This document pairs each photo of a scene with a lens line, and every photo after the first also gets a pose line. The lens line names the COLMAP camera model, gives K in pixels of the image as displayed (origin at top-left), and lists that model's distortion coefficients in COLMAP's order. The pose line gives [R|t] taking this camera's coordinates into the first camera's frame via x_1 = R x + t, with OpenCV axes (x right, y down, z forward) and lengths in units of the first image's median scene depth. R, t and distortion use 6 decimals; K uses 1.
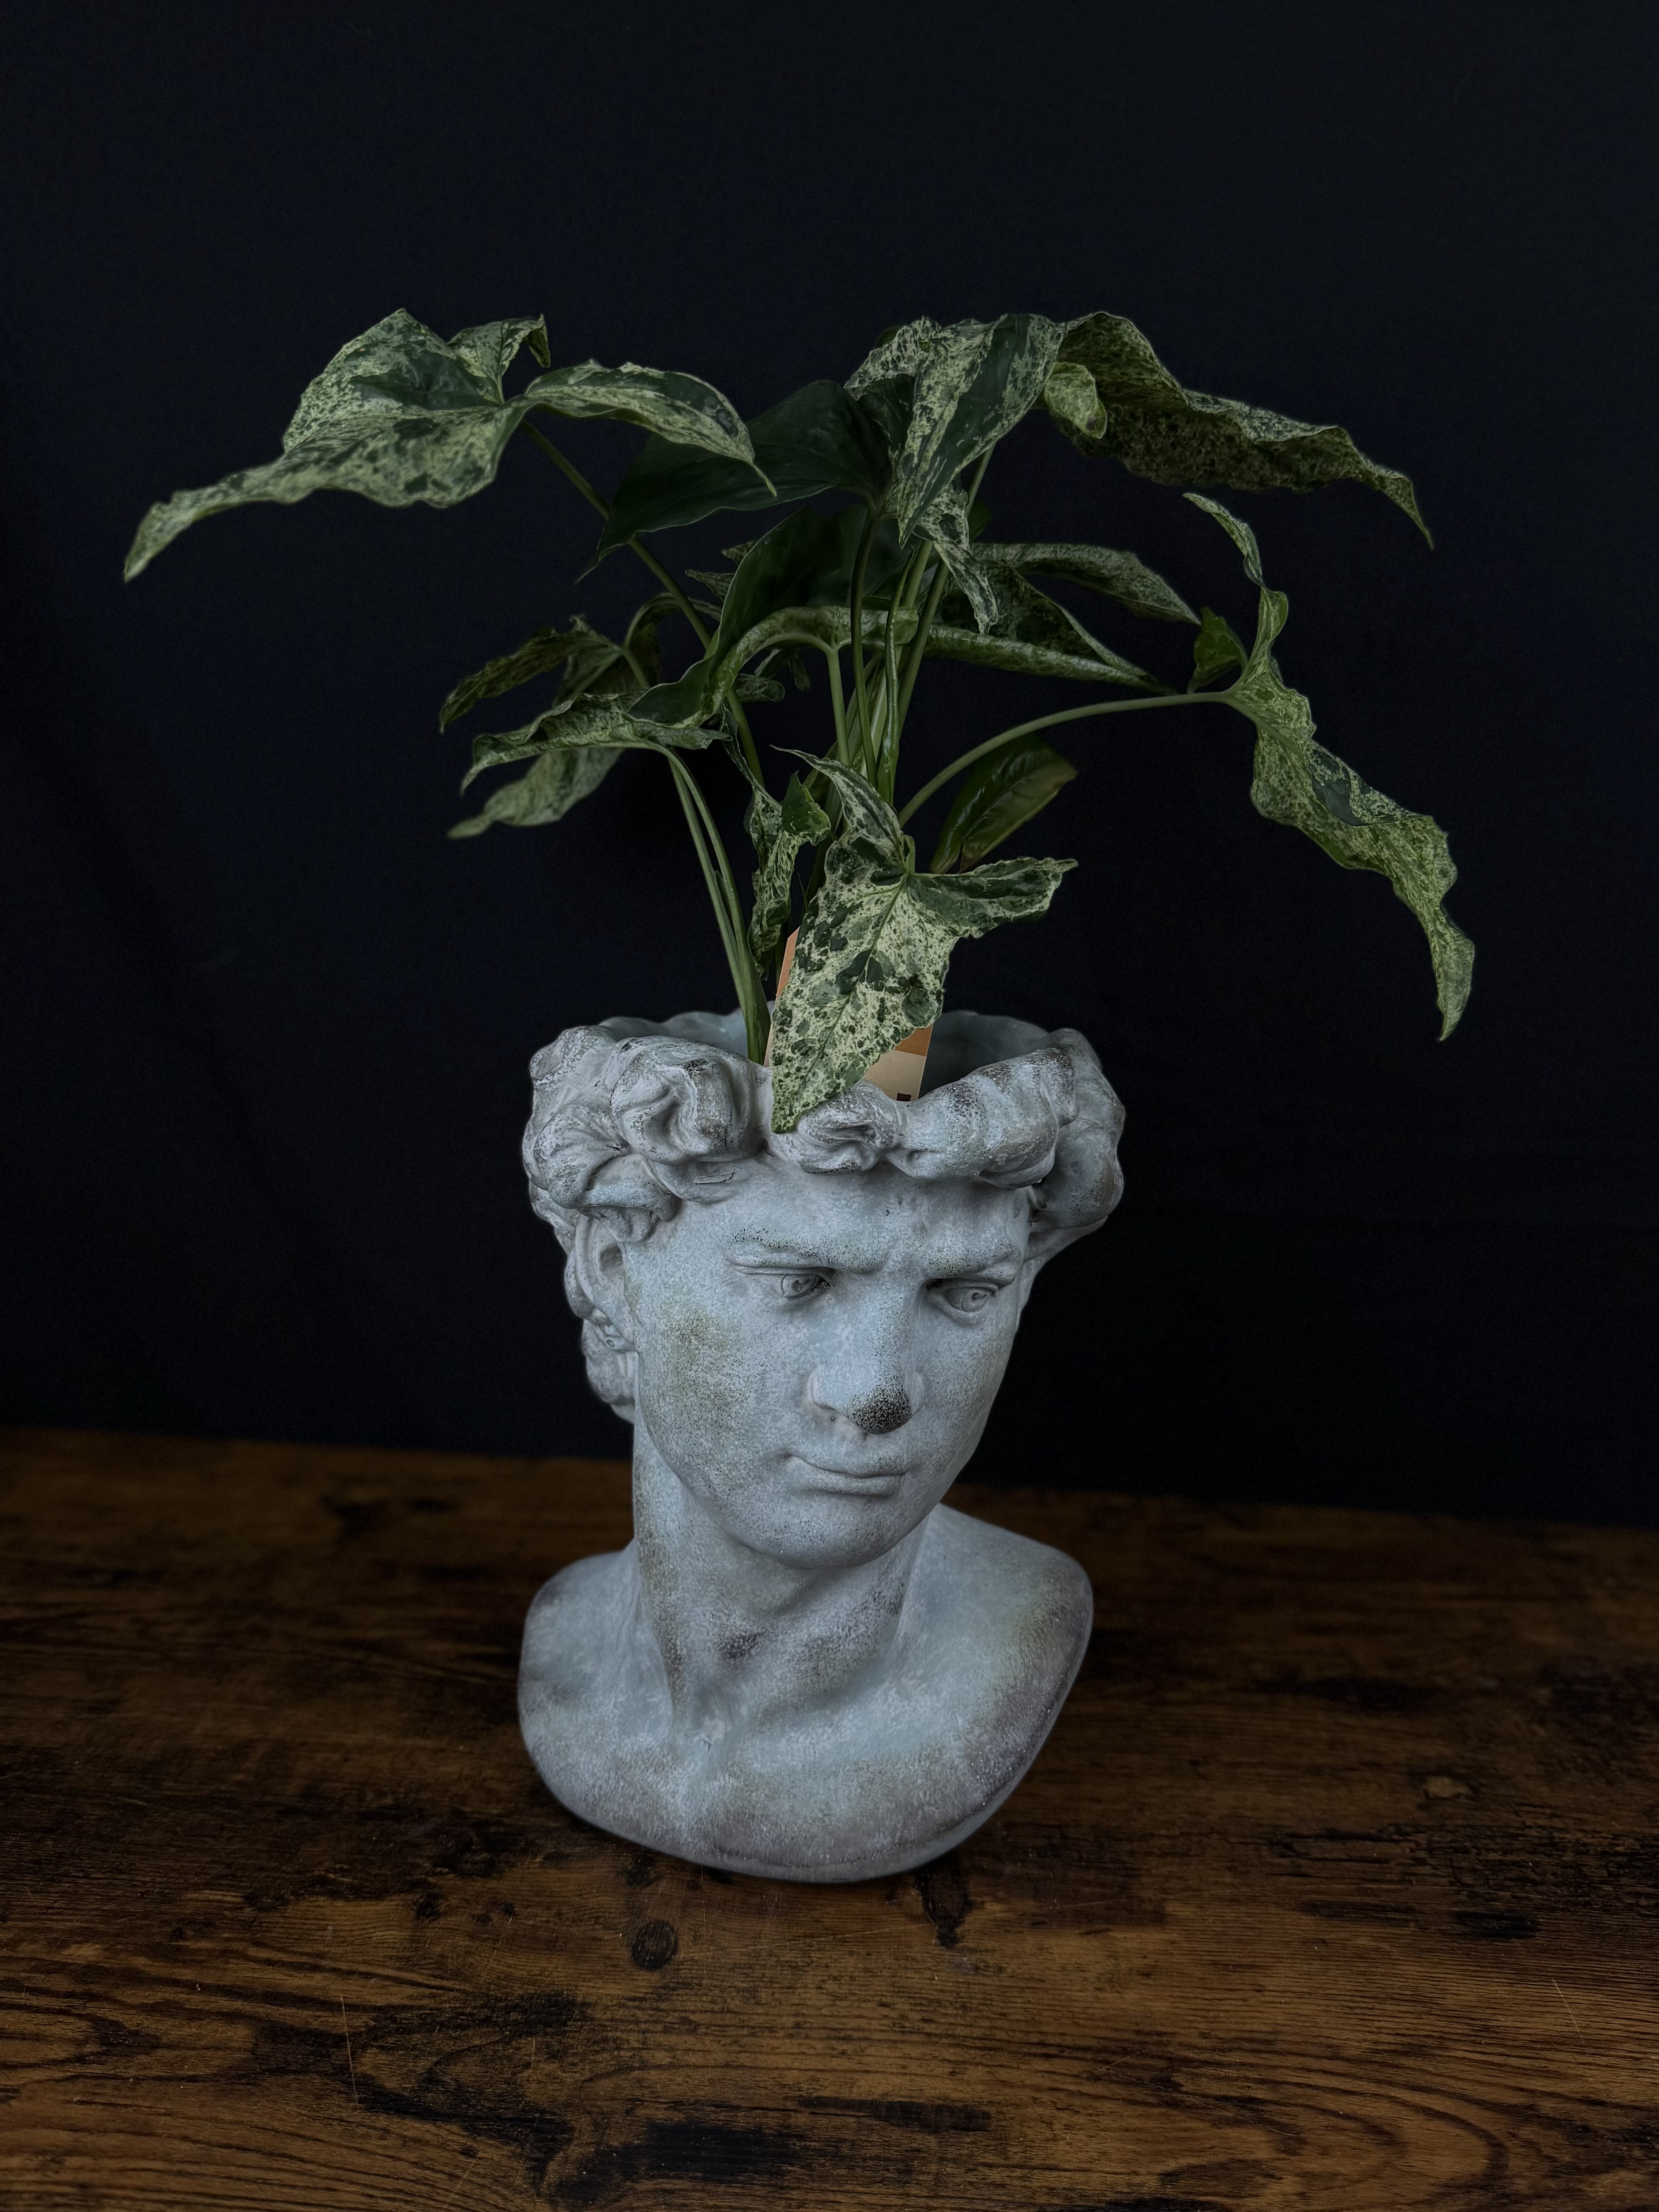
lens RADIAL K [[1860.1, 0, 861.9], [0, 1860.1, 1076.9], [0, 0, 1]] dist [-0.048723, 0.020653]
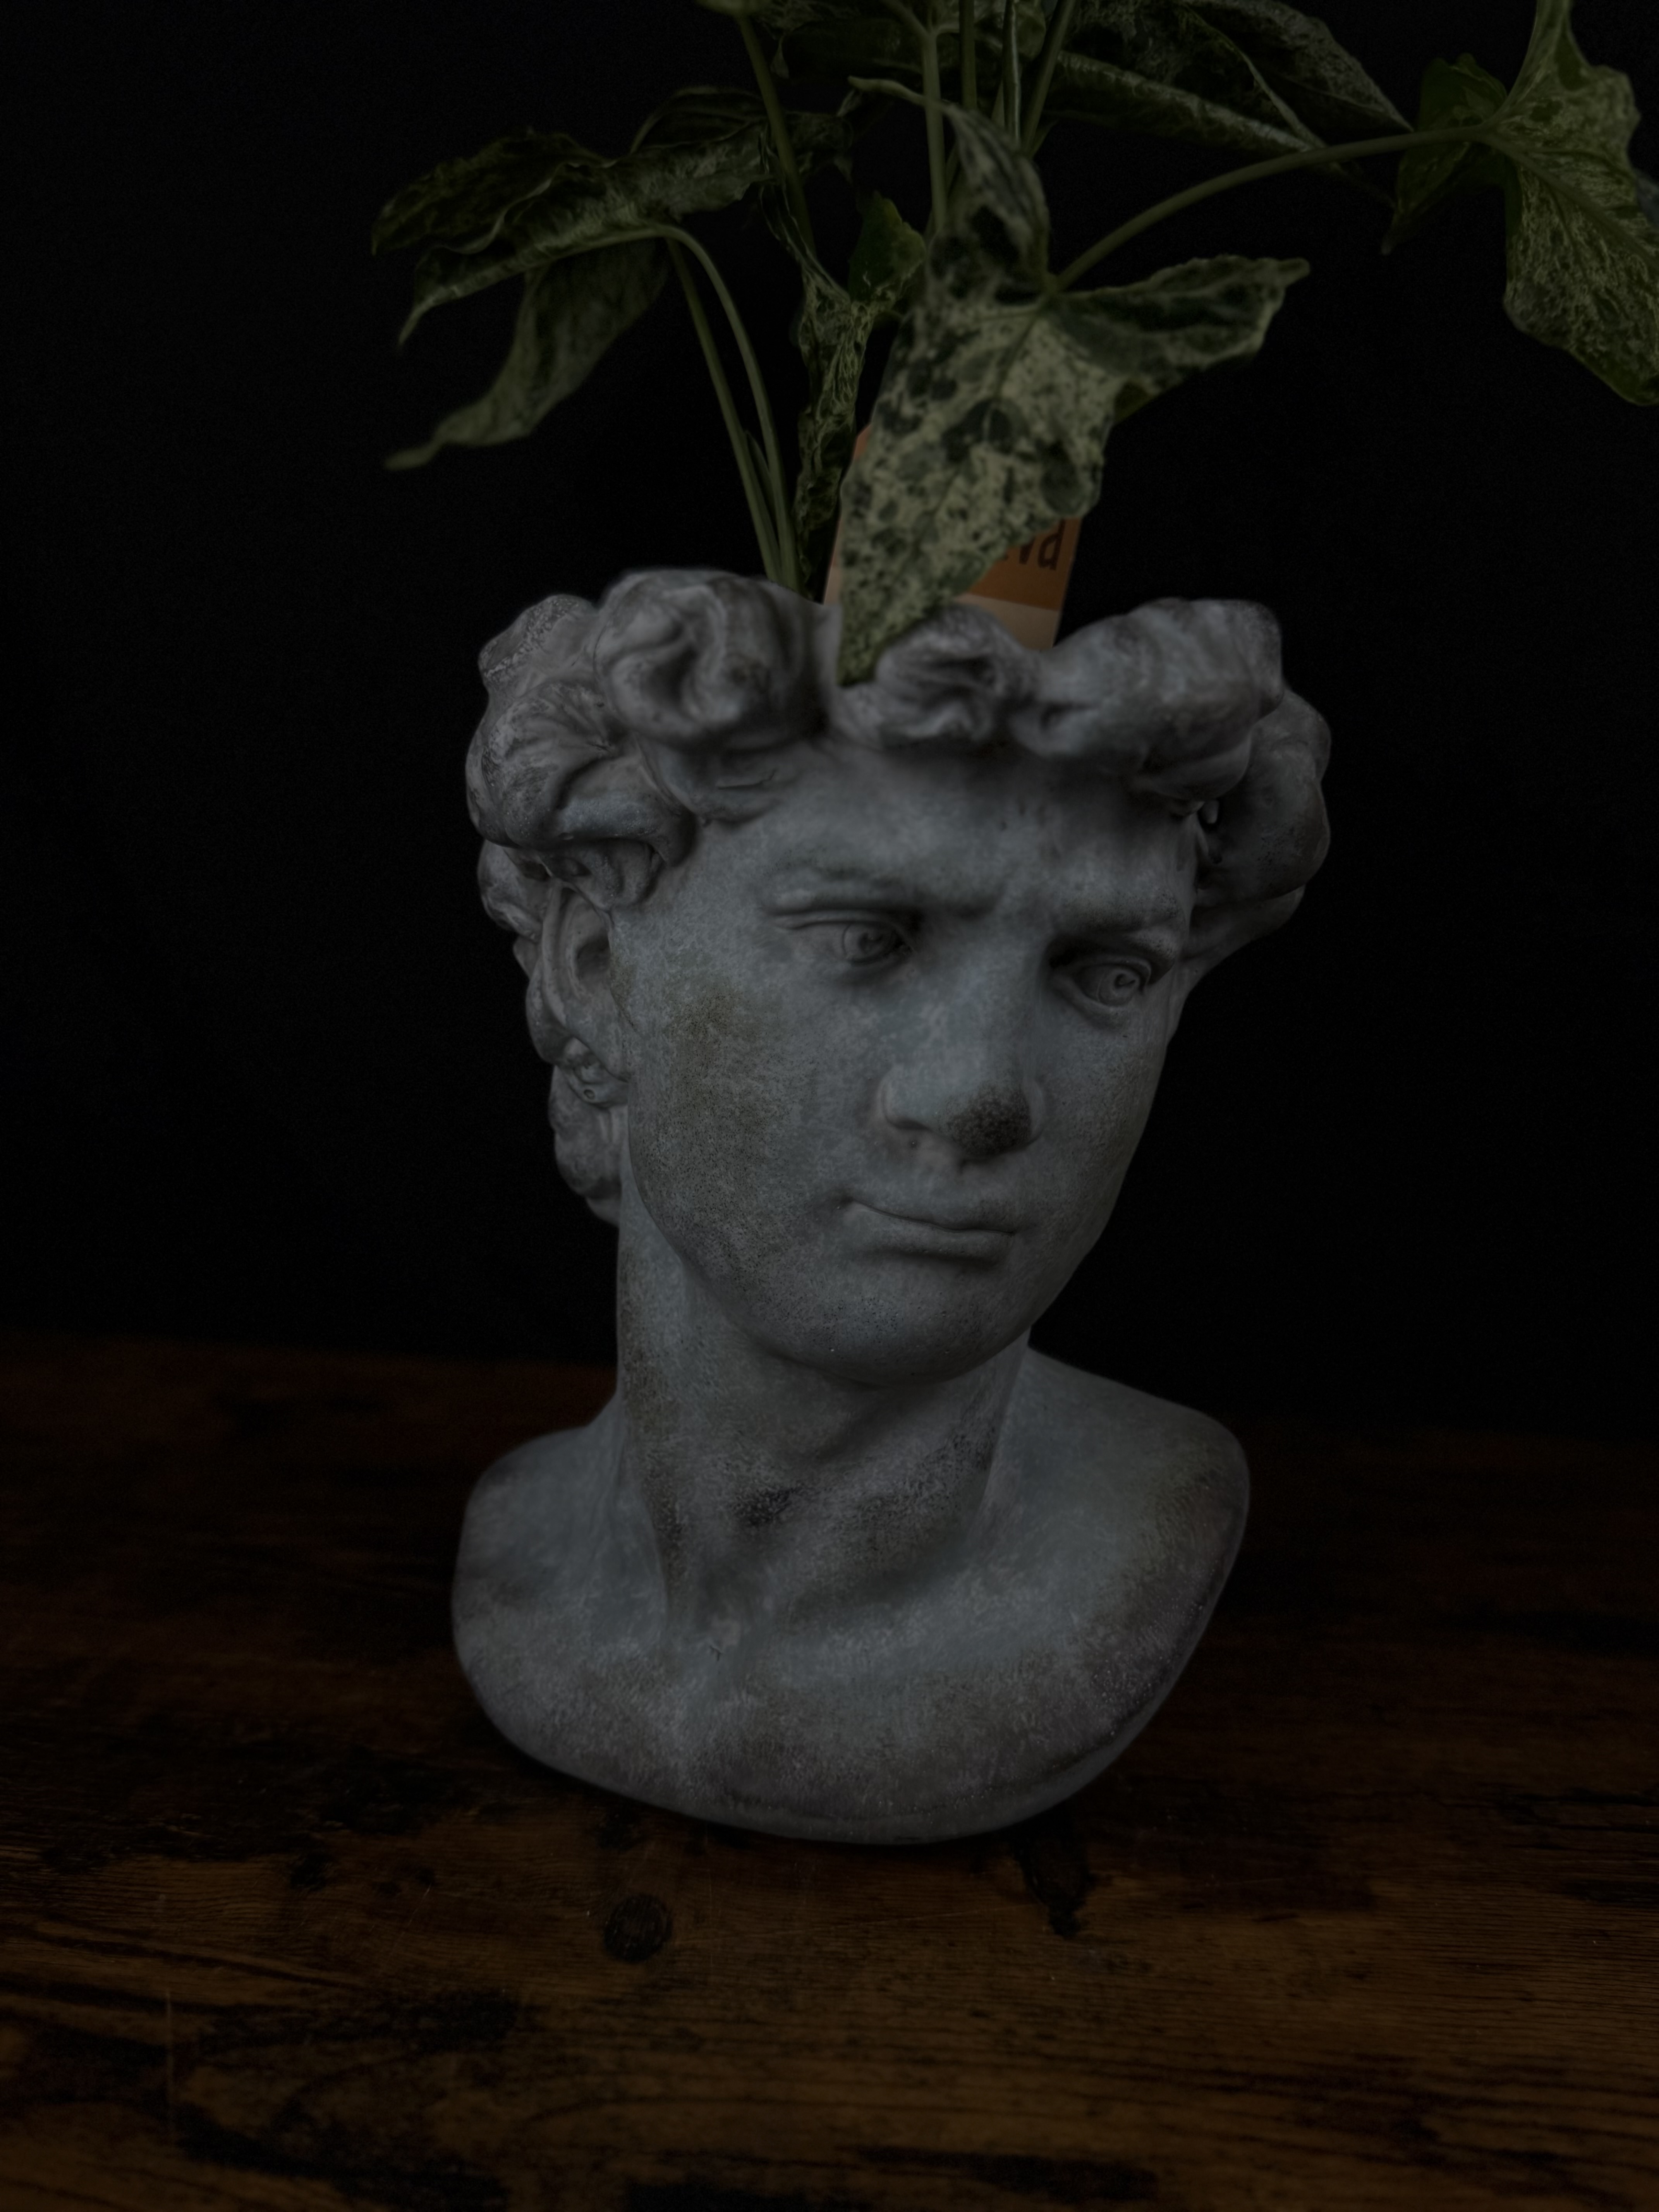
lens RADIAL K [[1860.1, 0, 855.1], [0, 1860.1, 1149.6], [0, 0, 1]] dist [-0.048723, 0.020653]
pose [[0.999856, 0.014816, 0.008226, -0.043643], [-0.014703, 0.999798, -0.013688, 0.199808], [-0.008427, 0.013565, 0.999872, 0.325546]]
